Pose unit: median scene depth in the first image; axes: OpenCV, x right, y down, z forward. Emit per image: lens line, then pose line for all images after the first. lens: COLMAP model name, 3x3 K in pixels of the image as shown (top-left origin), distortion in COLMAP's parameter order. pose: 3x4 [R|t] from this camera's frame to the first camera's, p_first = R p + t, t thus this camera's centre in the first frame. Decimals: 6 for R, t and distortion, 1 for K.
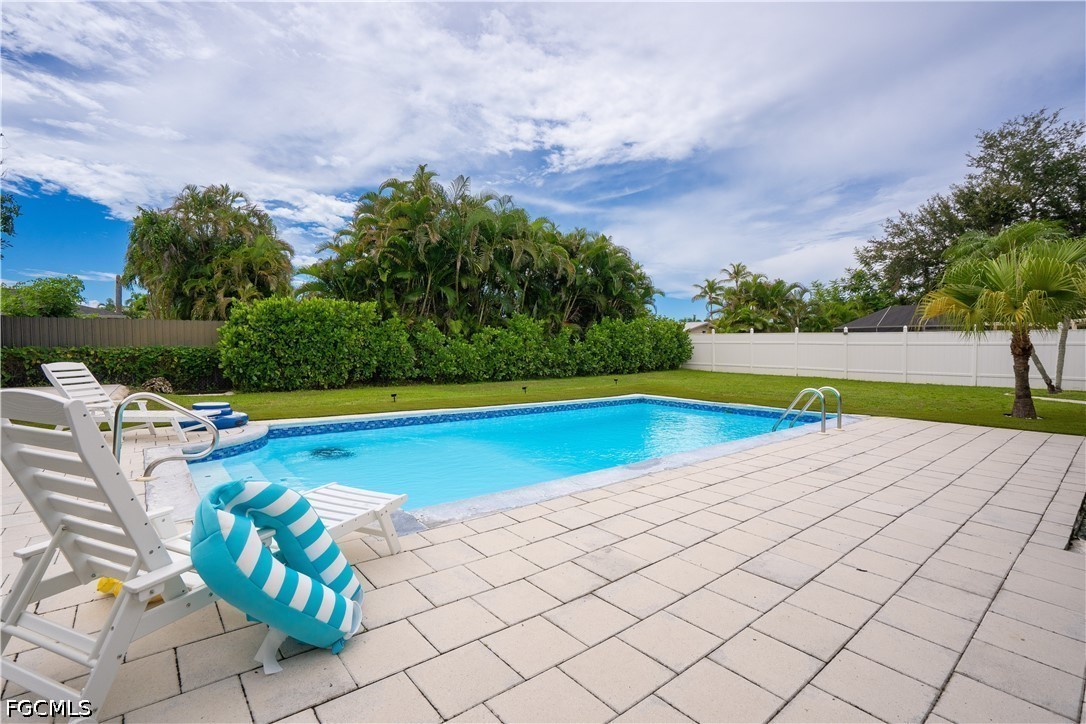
lens RADIAL K [[505.2, 0, 548.7], [0, 505.2, 355.5], [0, 0, 1]] dist [-0.014927, 0.001137]
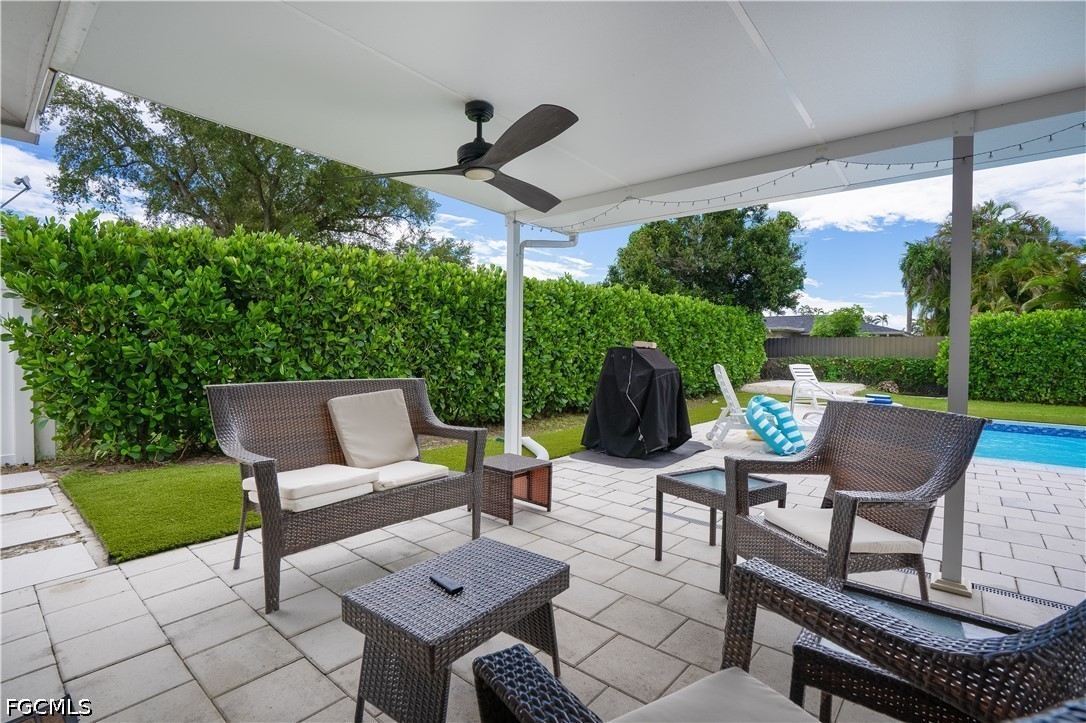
lens RADIAL K [[492.9, 0, 542.0], [0, 492.9, 348.8], [0, 0, 1]] dist [-0.000793, 0.000045]
pose [[0.188129, -0.004524, -0.982134, 0.218882], [-0.032312, 0.999420, -0.010793, 0.002059], [0.981613, 0.033765, 0.187873, -0.097923]]
